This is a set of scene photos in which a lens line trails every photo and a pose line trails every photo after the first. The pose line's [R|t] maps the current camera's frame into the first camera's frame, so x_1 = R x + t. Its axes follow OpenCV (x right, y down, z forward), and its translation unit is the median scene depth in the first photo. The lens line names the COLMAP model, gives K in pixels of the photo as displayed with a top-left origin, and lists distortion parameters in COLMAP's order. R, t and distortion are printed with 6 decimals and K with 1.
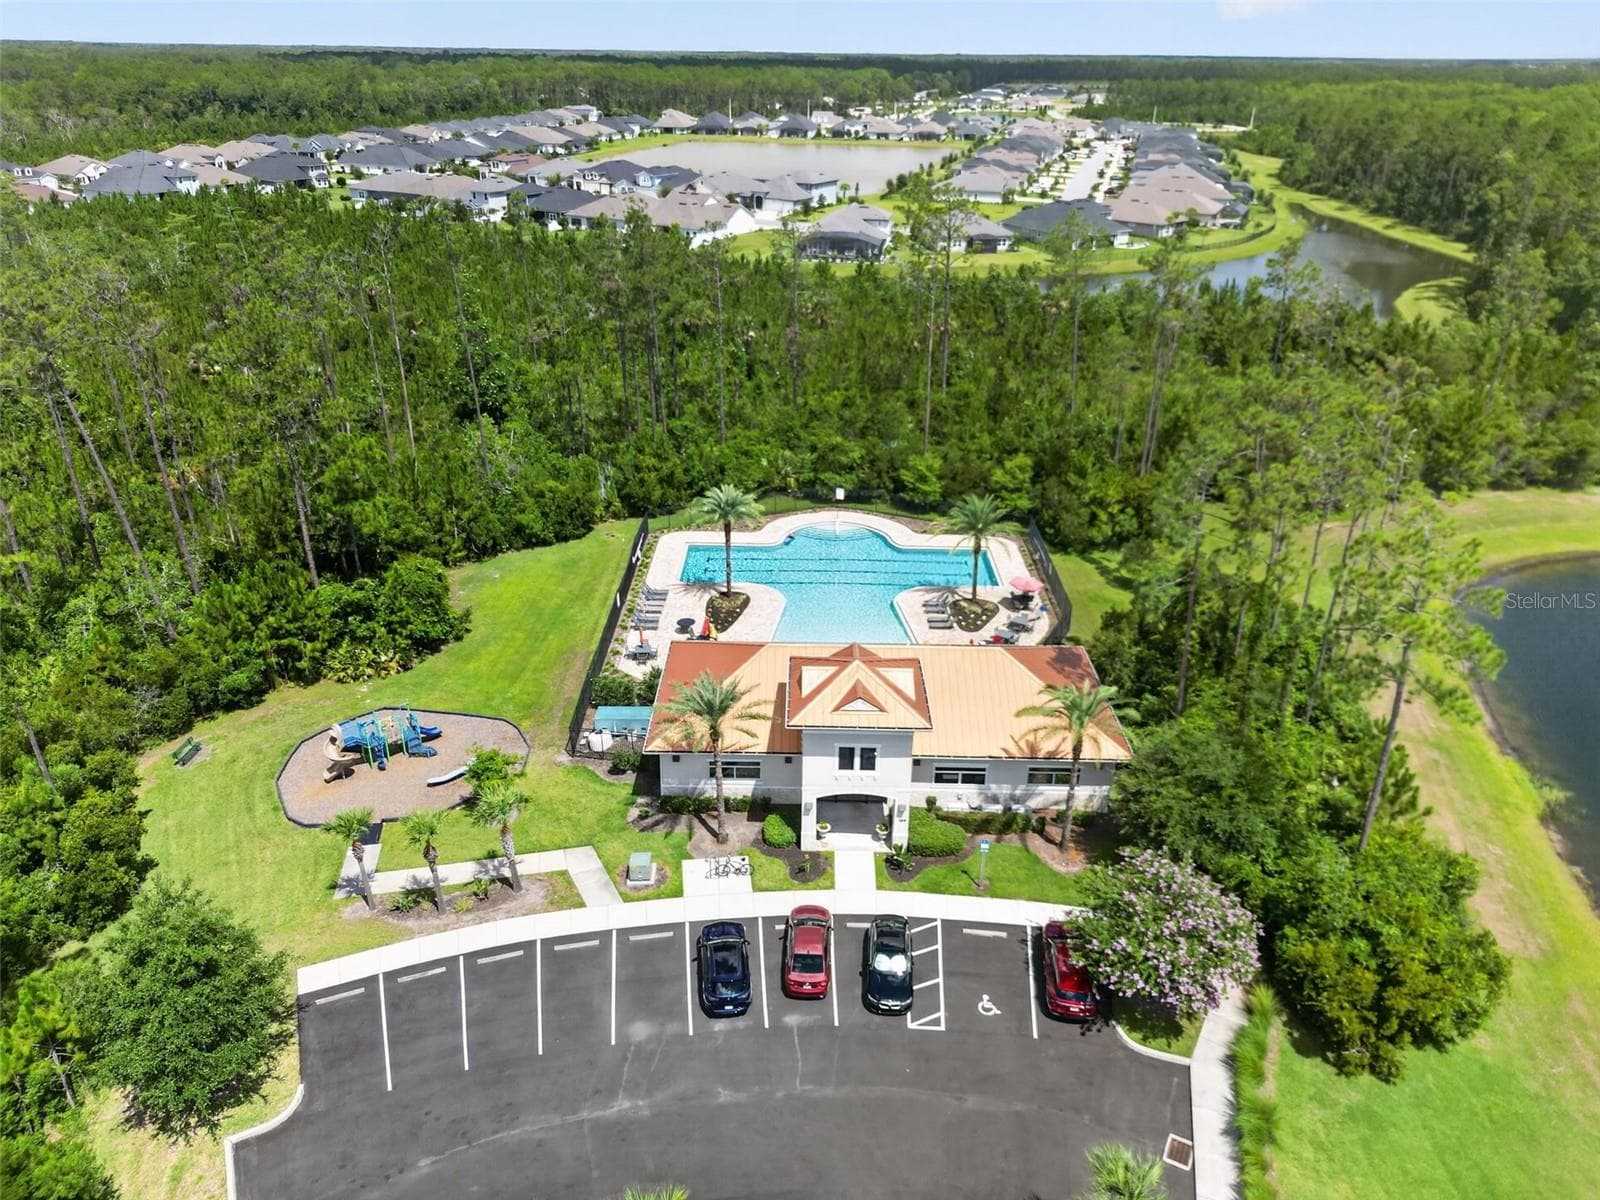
lens RADIAL K [[1125.1, 0, 795.5], [0, 1125.1, 599.9], [0, 0, 1]] dist [0.038201, -0.030691]
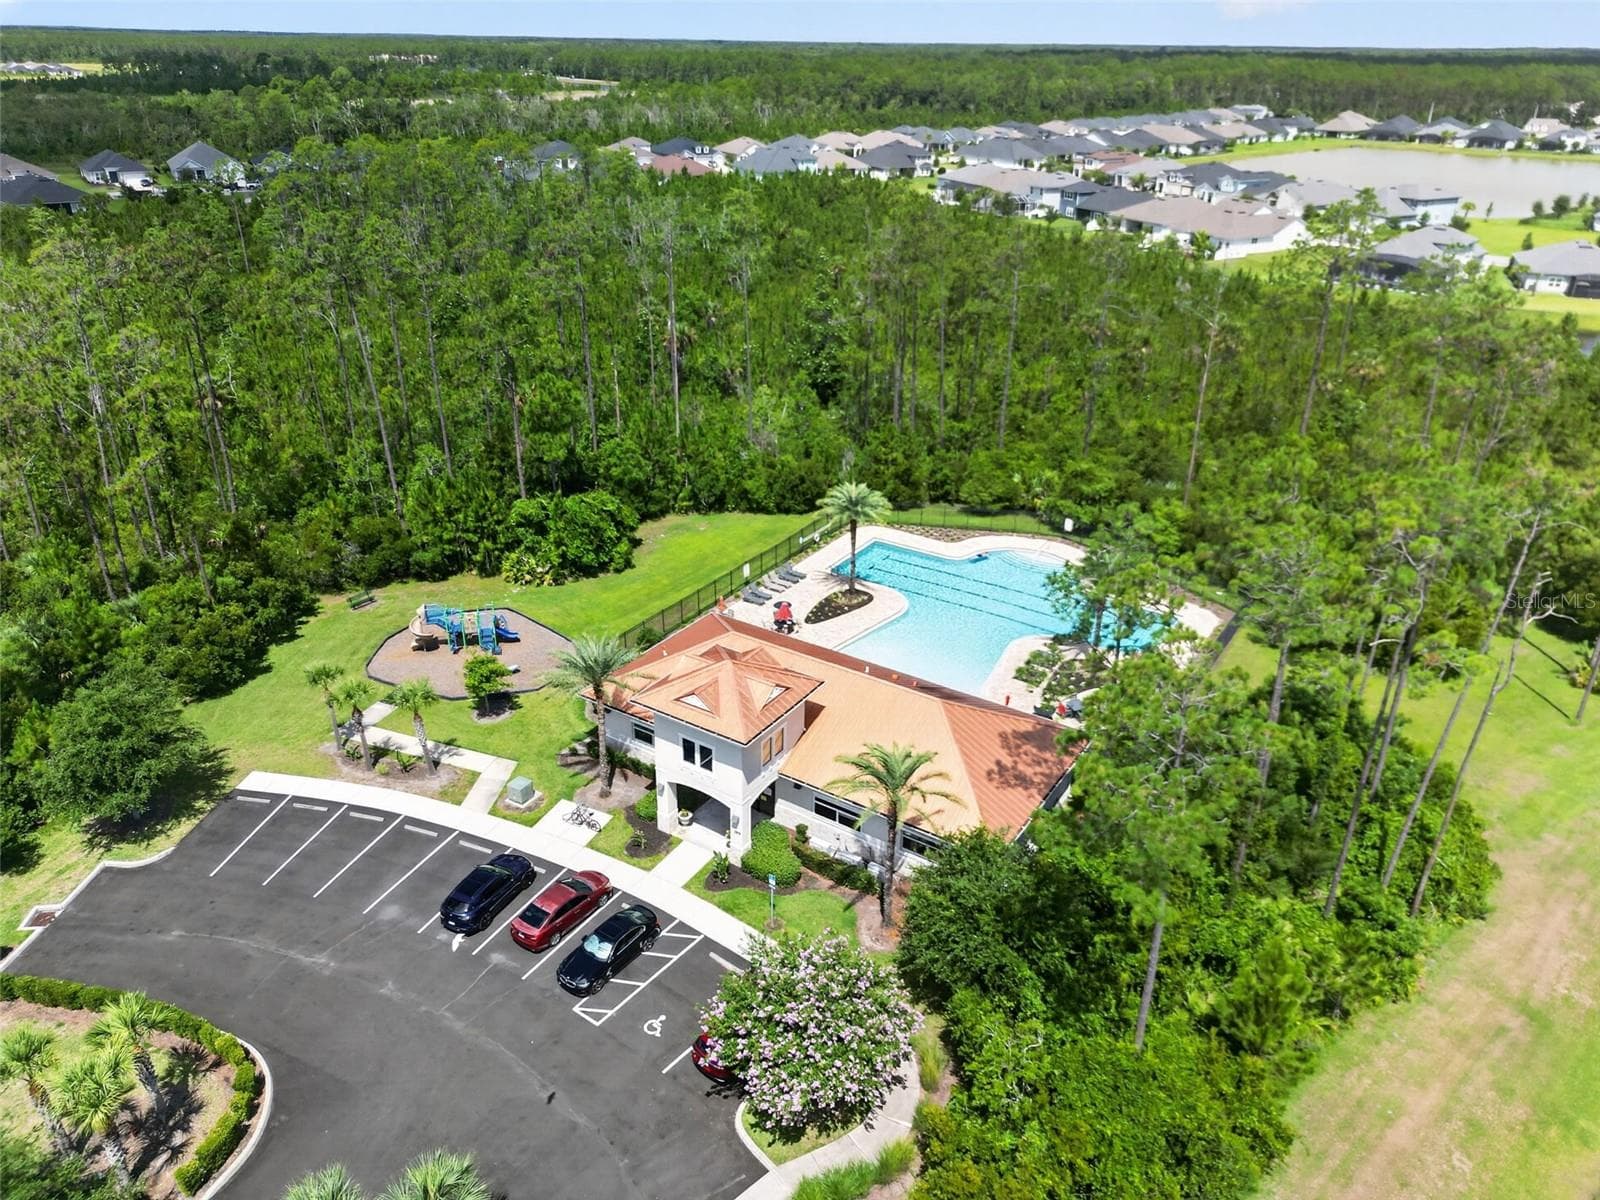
lens RADIAL K [[1125.1, 0, 787.8], [0, 1125.1, 596.1], [0, 0, 1]] dist [0.038201, -0.030691]
pose [[0.842145, 0.238600, -0.483592, 0.377404], [-0.239246, 0.969011, 0.061469, -0.049417], [0.483272, 0.063932, 0.873133, 0.107951]]
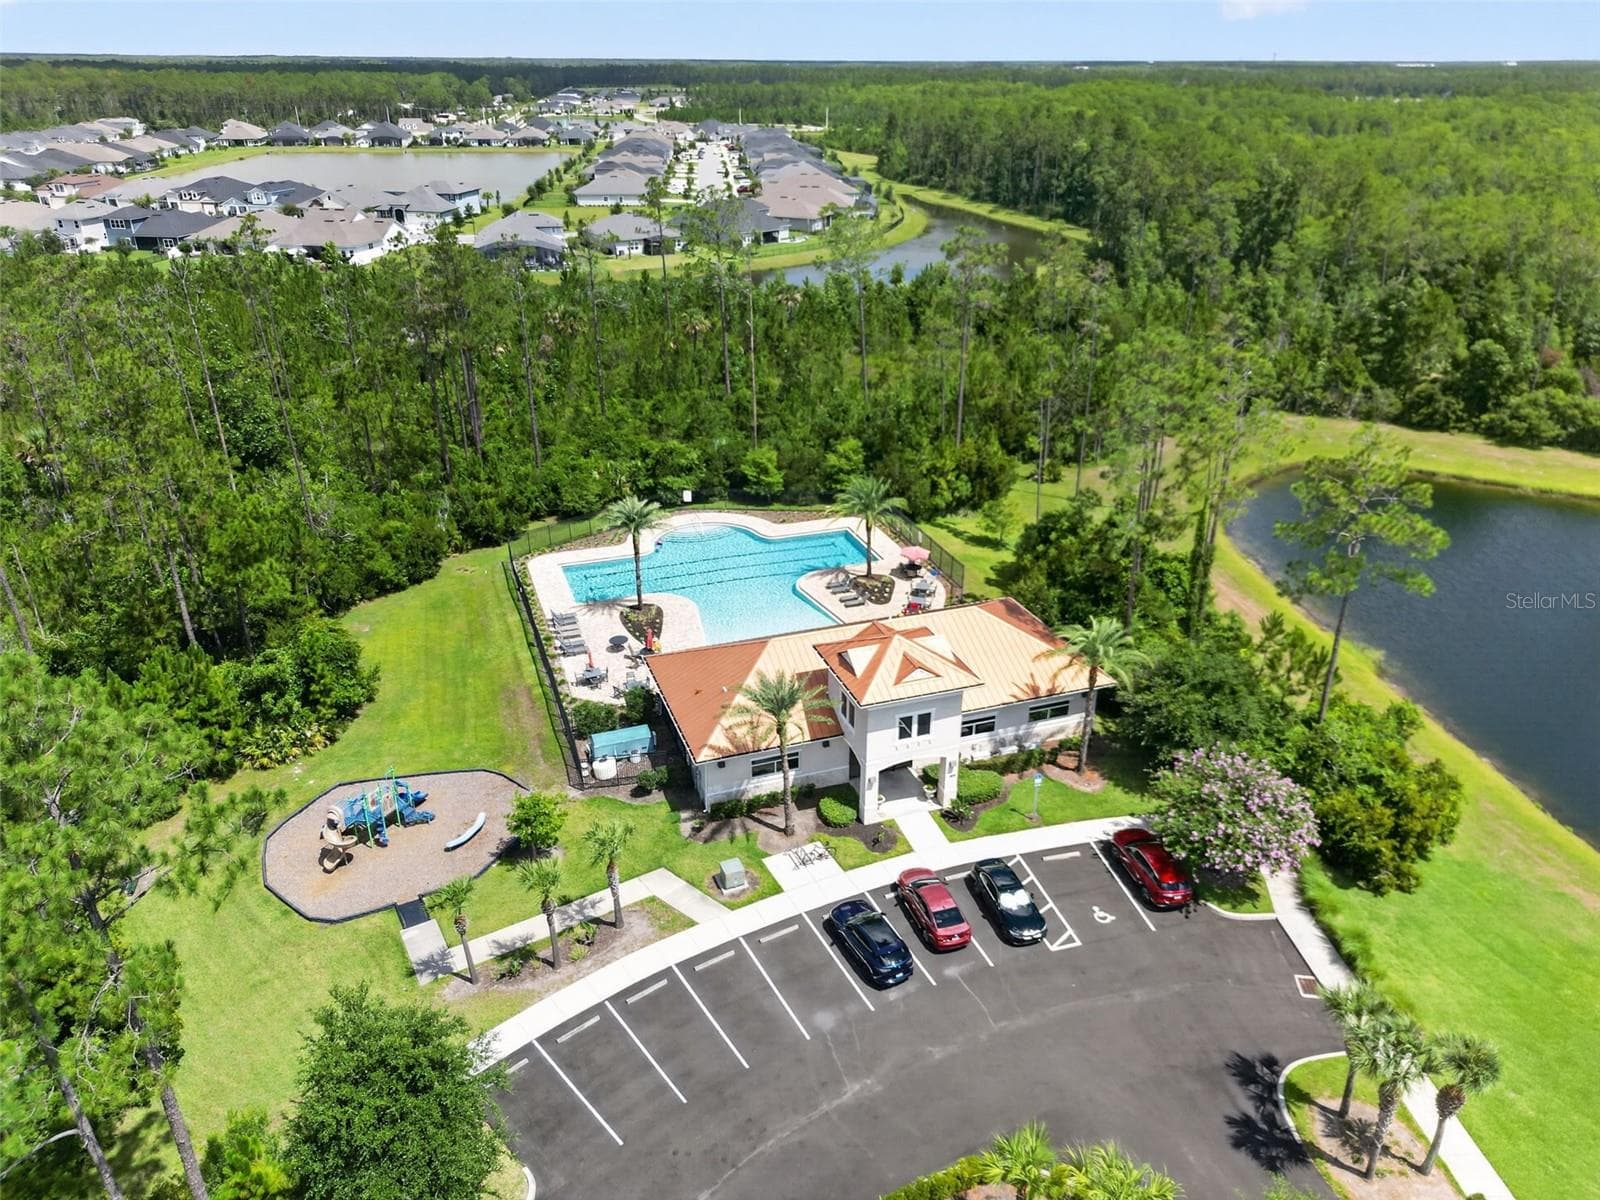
lens RADIAL K [[1125.1, 0, 799.9], [0, 1125.1, 599.5], [0, 0, 1]] dist [0.038201, -0.030691]
pose [[0.937483, -0.156747, 0.310736, -0.237066], [0.157709, 0.987236, 0.022196, -0.011295], [-0.310249, 0.028198, 0.950237, 0.015171]]
